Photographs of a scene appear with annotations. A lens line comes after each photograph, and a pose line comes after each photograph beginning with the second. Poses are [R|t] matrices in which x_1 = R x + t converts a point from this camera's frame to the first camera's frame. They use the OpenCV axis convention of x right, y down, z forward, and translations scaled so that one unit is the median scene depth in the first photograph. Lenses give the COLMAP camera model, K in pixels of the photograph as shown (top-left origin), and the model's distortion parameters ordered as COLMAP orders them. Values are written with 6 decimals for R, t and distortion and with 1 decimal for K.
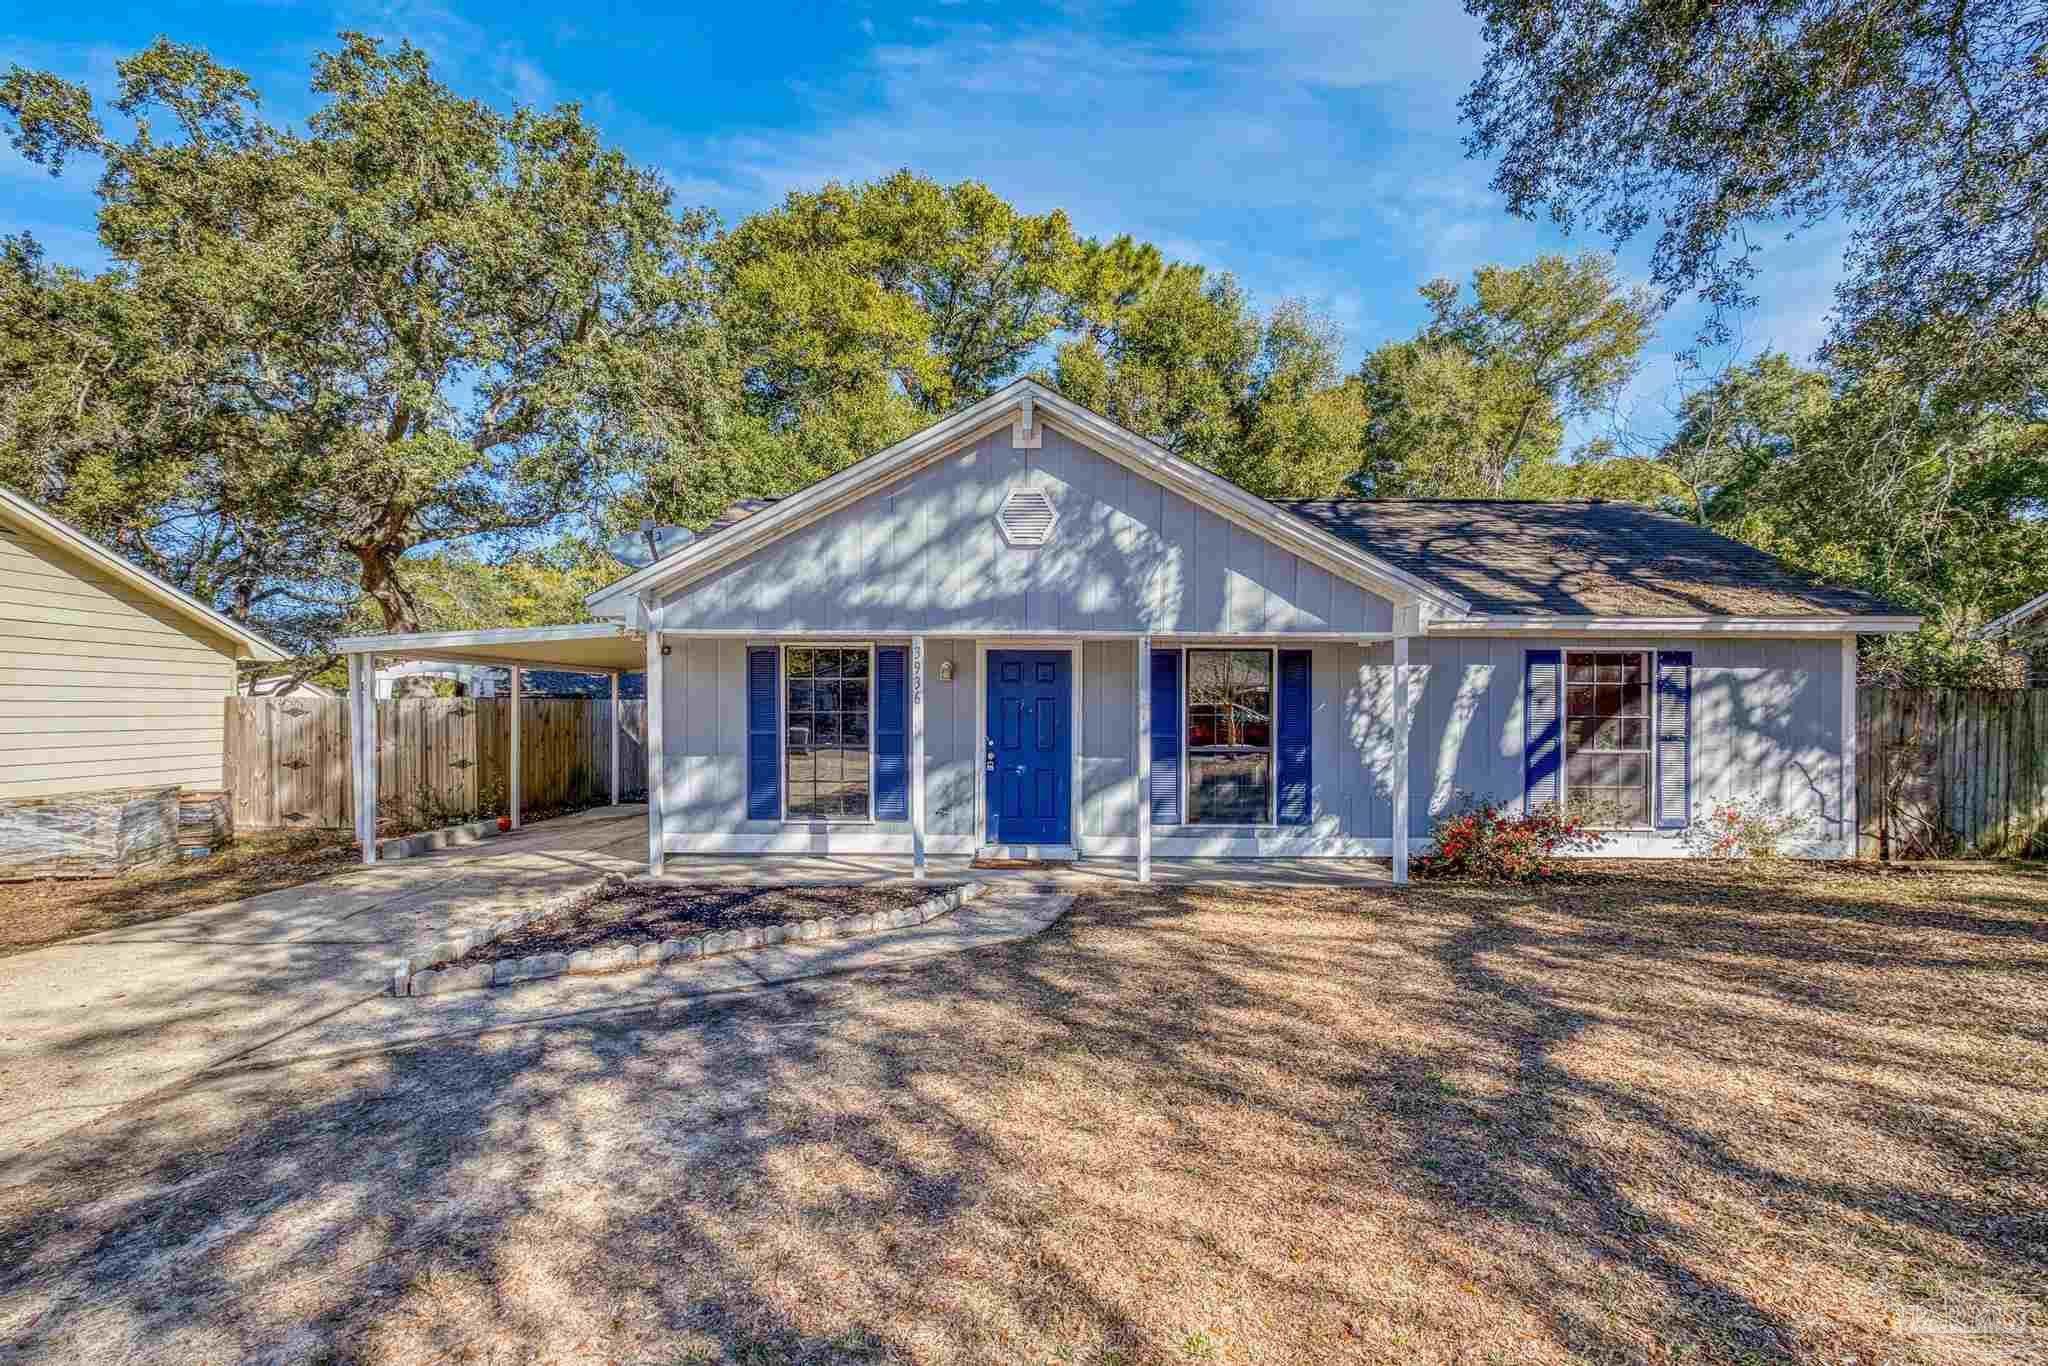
lens RADIAL K [[886.1, 0, 1019.9], [0, 886.1, 699.4], [0, 0, 1]] dist [0.001003, 0.000178]
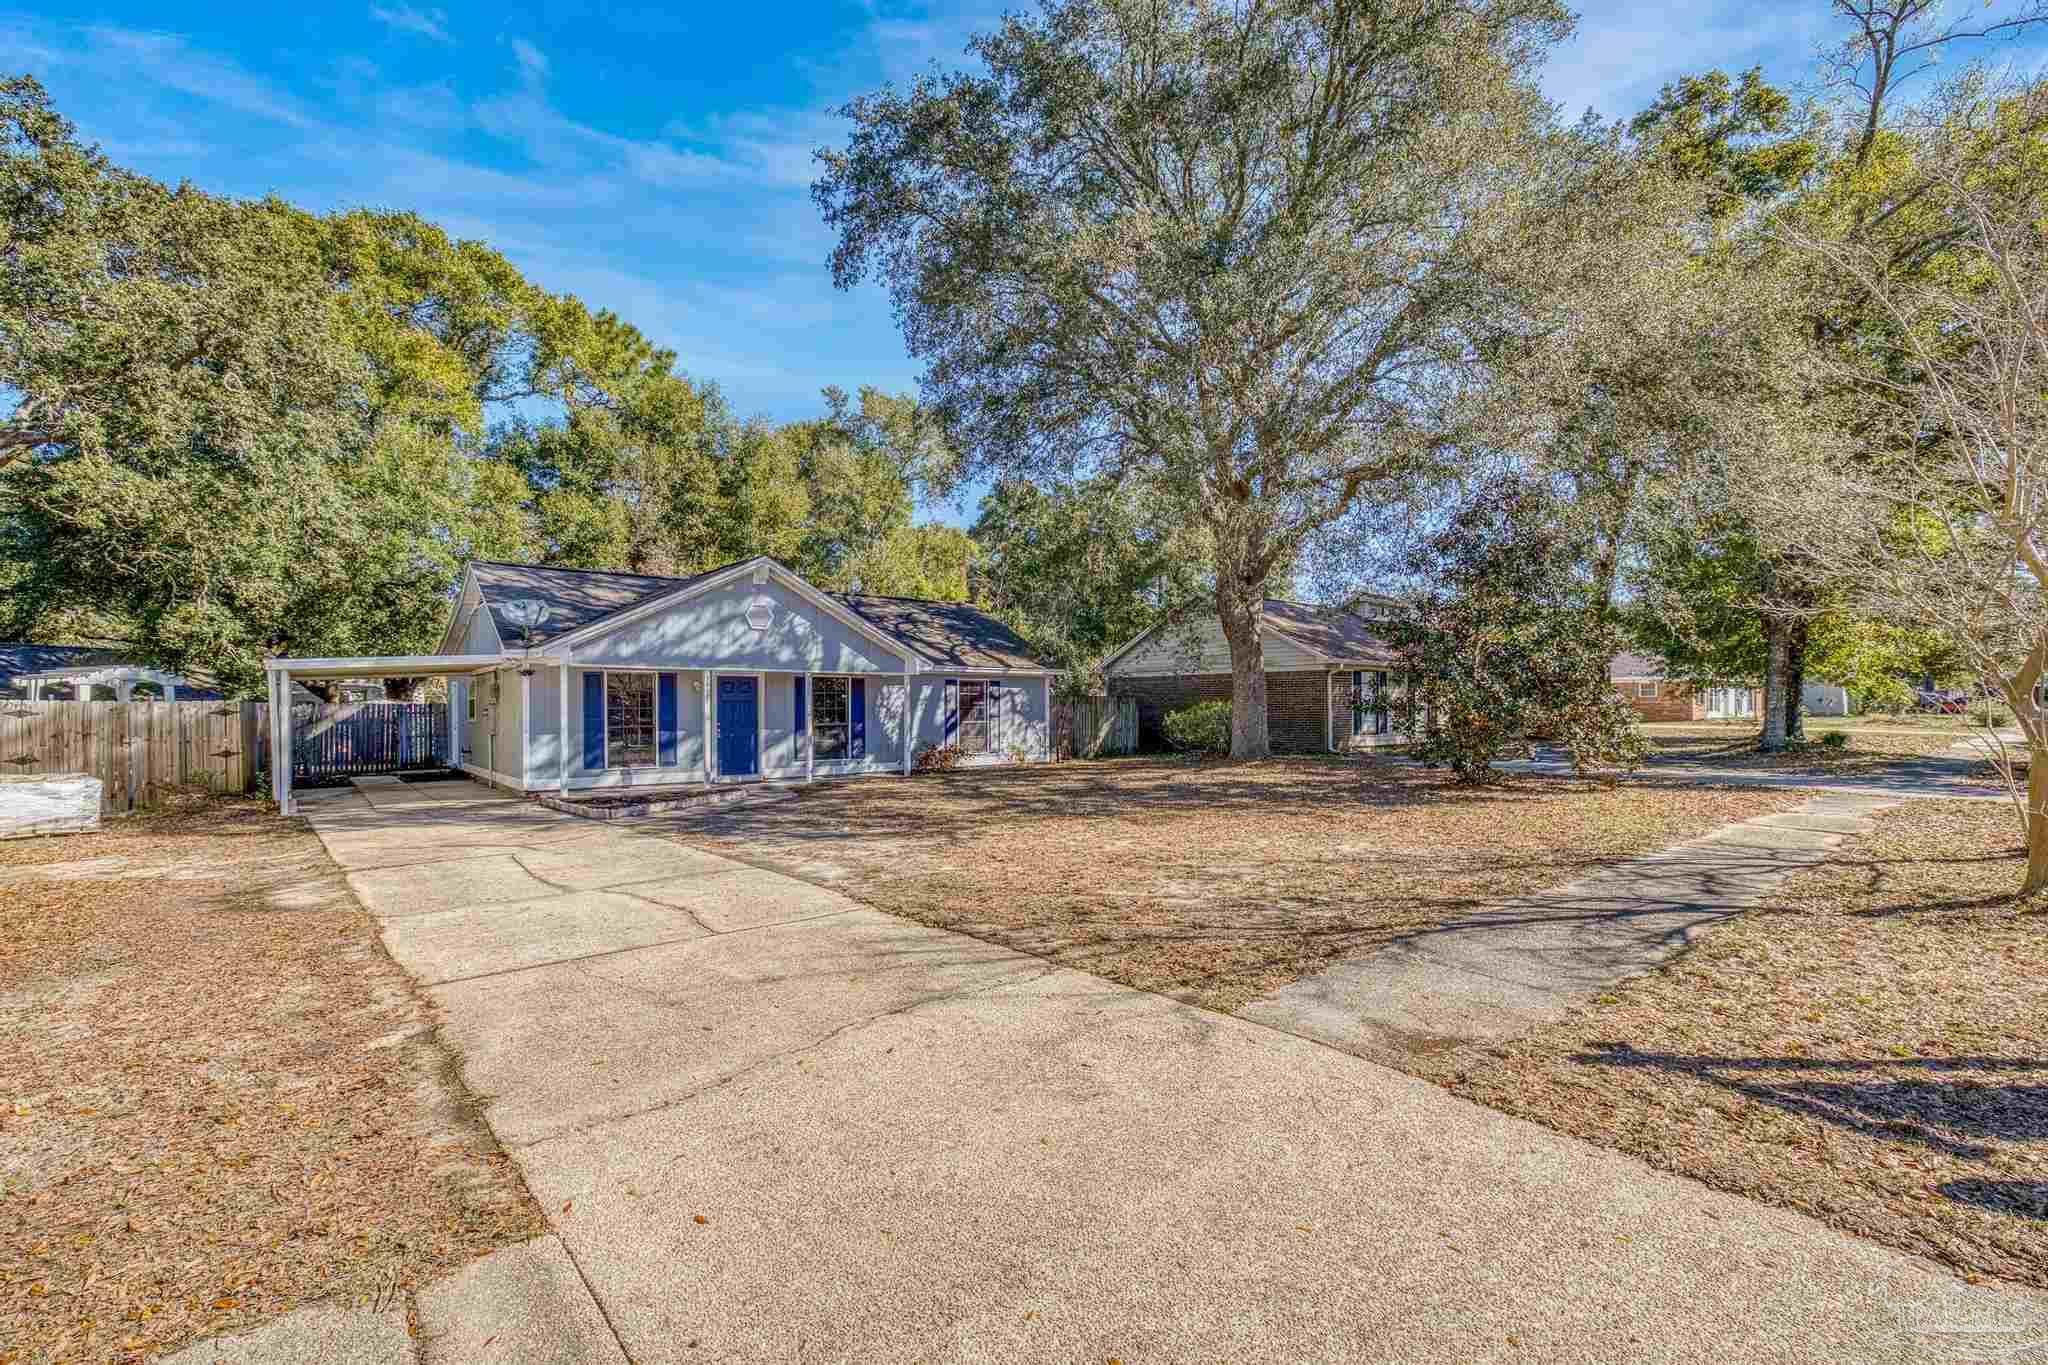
lens RADIAL K [[887.2, 0, 1020.8], [0, 887.2, 706.3], [0, 0, 1]] dist [0.003054, 0.000596]
pose [[0.766683, -0.006589, 0.641993, -0.785925], [0.002111, 0.999968, 0.007742, -0.003206], [-0.642023, -0.004581, 0.766672, -0.937885]]
